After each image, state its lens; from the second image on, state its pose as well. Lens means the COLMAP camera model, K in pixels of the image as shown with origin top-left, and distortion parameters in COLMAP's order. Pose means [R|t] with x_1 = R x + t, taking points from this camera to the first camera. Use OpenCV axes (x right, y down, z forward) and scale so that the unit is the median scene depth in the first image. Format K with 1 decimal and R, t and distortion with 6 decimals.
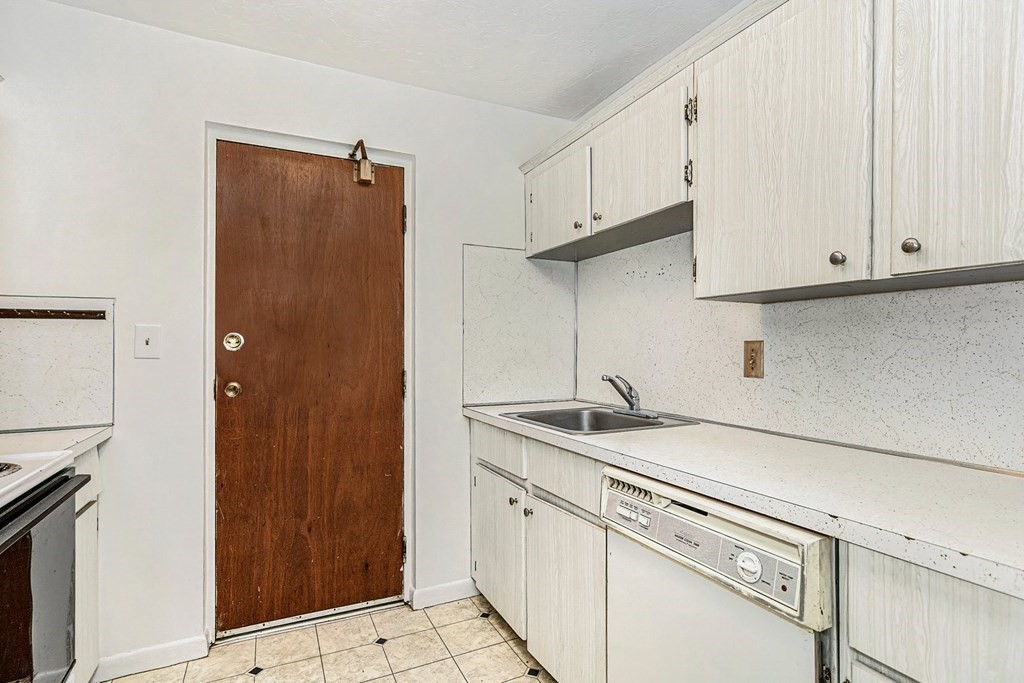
lens RADIAL K [[517.8, 0, 517.7], [0, 517.8, 346.6], [0, 0, 1]] dist [-0.017583, 0.008646]
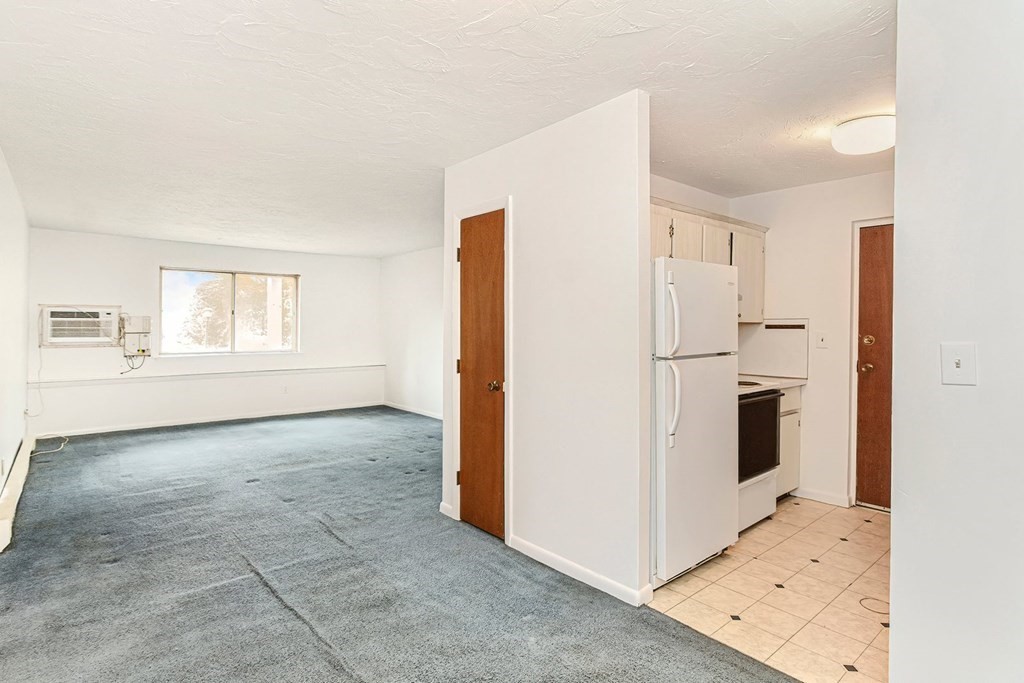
lens RADIAL K [[517.8, 0, 508.4], [0, 517.8, 332.3], [0, 0, 1]] dist [-0.017583, 0.008646]
pose [[0.238476, 0.013795, -0.971050, 0.884335], [-0.004723, 0.999904, 0.013045, -0.054884], [0.971137, 0.001476, 0.238518, -0.632014]]
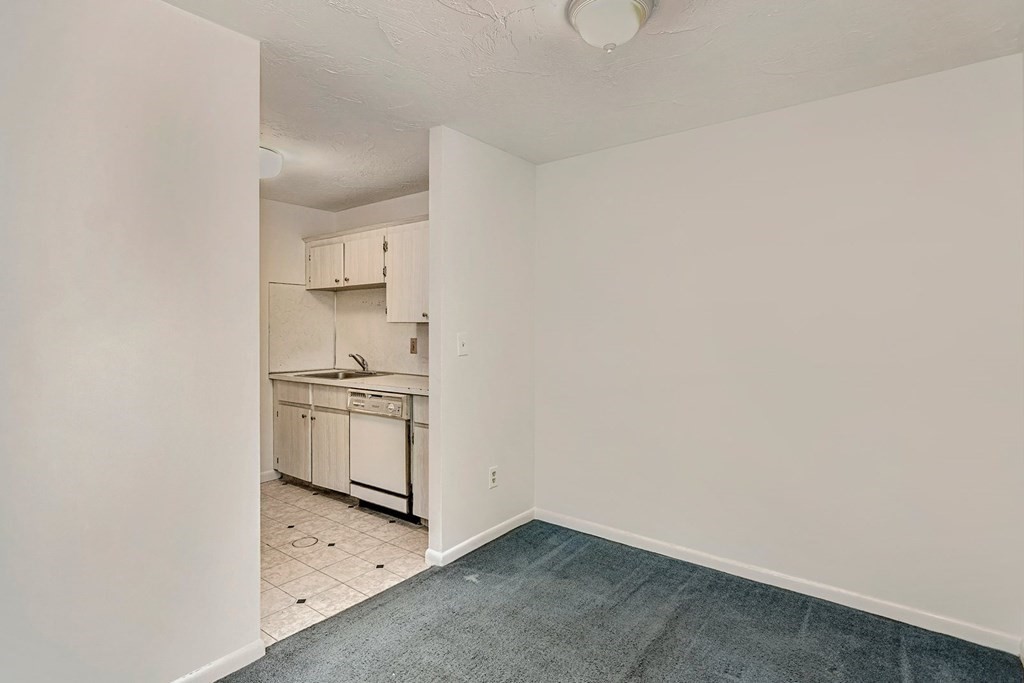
lens RADIAL K [[517.8, 0, 511.7], [0, 517.8, 333.5], [0, 0, 1]] dist [-0.017583, 0.008646]
pose [[0.899359, -0.000650, 0.437210, -0.157363], [-0.003839, 0.999949, 0.009383, -0.049203], [-0.437194, -0.010117, 0.899310, -1.150923]]
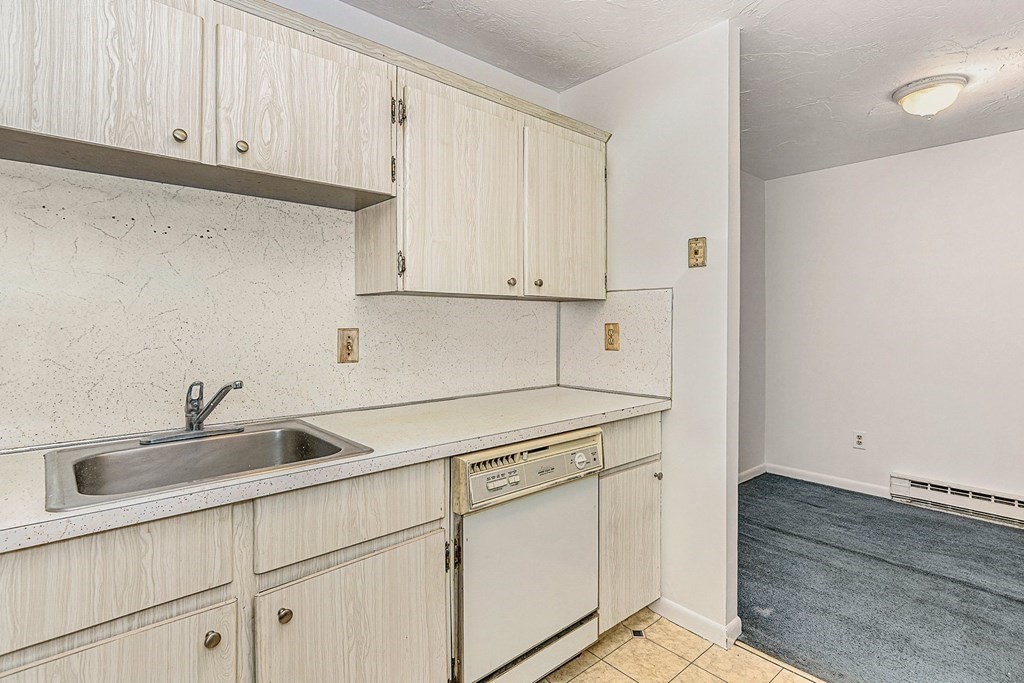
lens RADIAL K [[517.8, 0, 510.3], [0, 517.8, 322.5], [0, 0, 1]] dist [-0.017583, 0.008646]
pose [[-0.269101, -0.005217, 0.963098, -0.563993], [-0.003266, 0.999985, 0.004504, -0.024809], [-0.963106, -0.001933, -0.269114, 0.808765]]
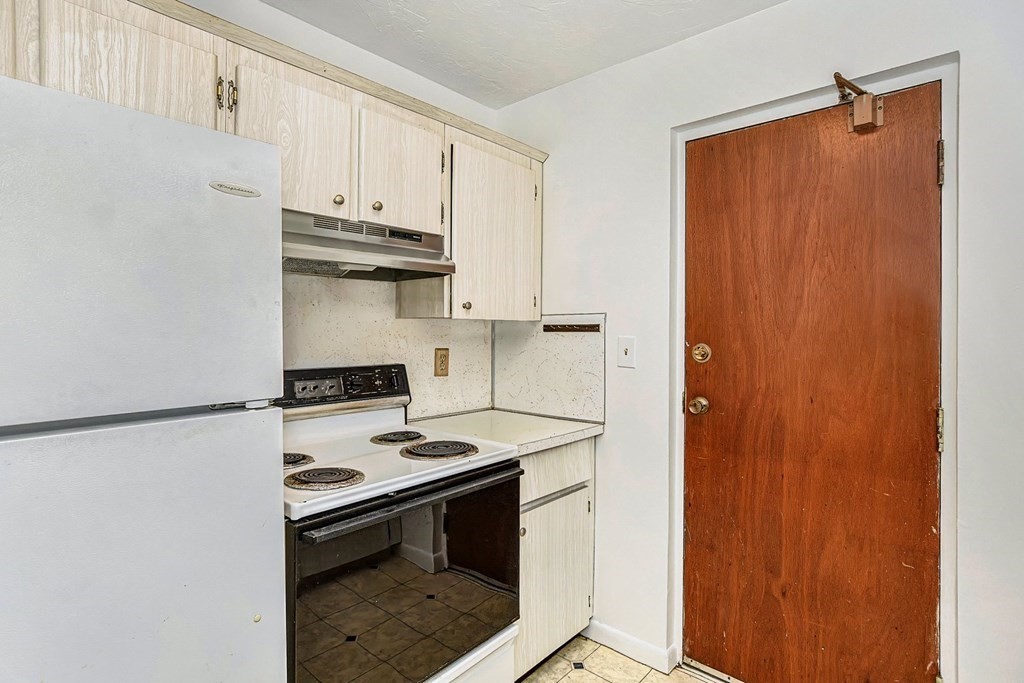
lens RADIAL K [[517.8, 0, 494.9], [0, 517.8, 330.5], [0, 0, 1]] dist [-0.017583, 0.008646]
pose [[0.366268, 0.001571, -0.930508, 0.180173], [-0.004993, 0.999987, -0.000277, -0.049575], [0.930496, 0.004747, 0.366272, 0.321883]]
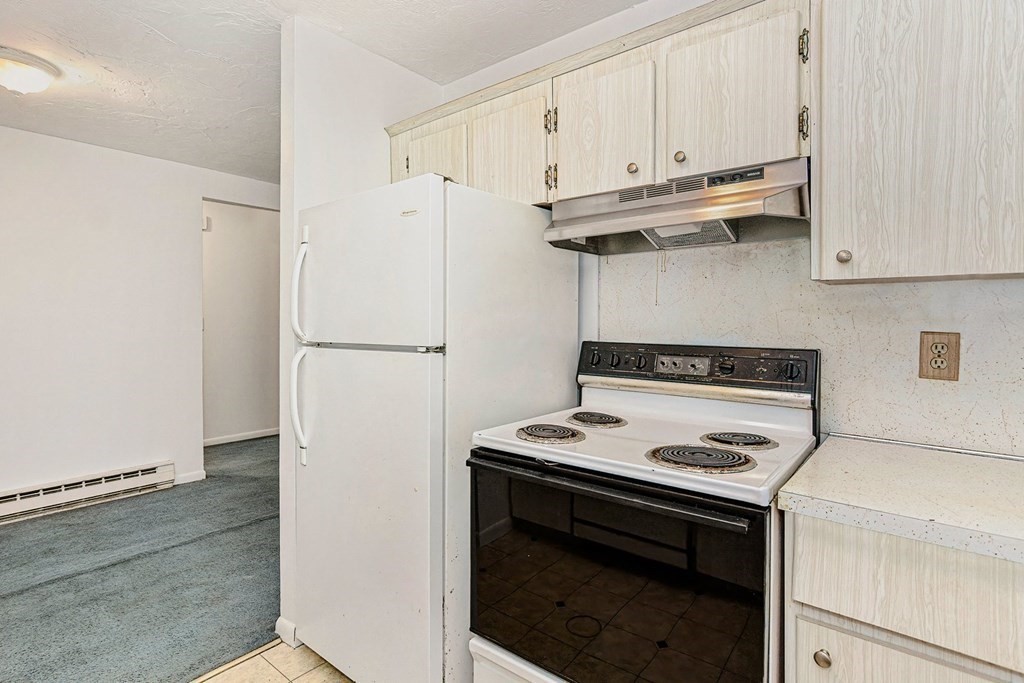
lens RADIAL K [[517.8, 0, 511.9], [0, 517.8, 319.5], [0, 0, 1]] dist [-0.017583, 0.008646]
pose [[-0.909973, 0.000359, -0.414667, -0.150965], [-0.001634, 0.999989, 0.004453, -0.027276], [0.414664, 0.004730, -0.909962, 0.995286]]
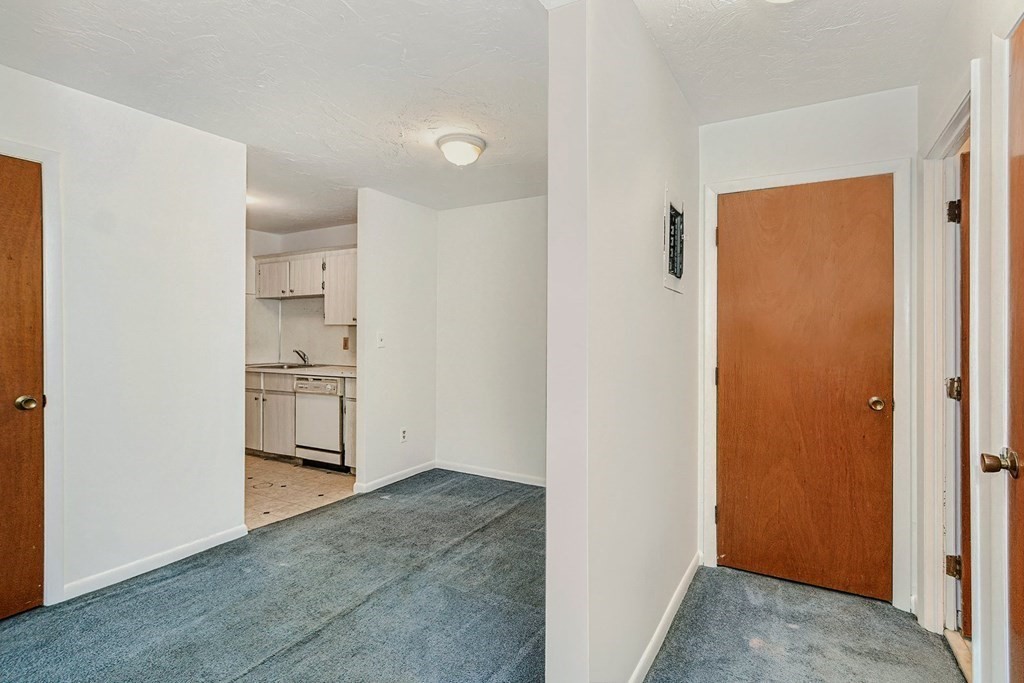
lens RADIAL K [[517.8, 0, 507.1], [0, 517.8, 336.3], [0, 0, 1]] dist [-0.017583, 0.008646]
pose [[0.843380, 0.004460, 0.537299, -0.327928], [-0.006420, 0.999978, 0.001777, -0.025805], [-0.537279, -0.004948, 0.843390, -1.784082]]
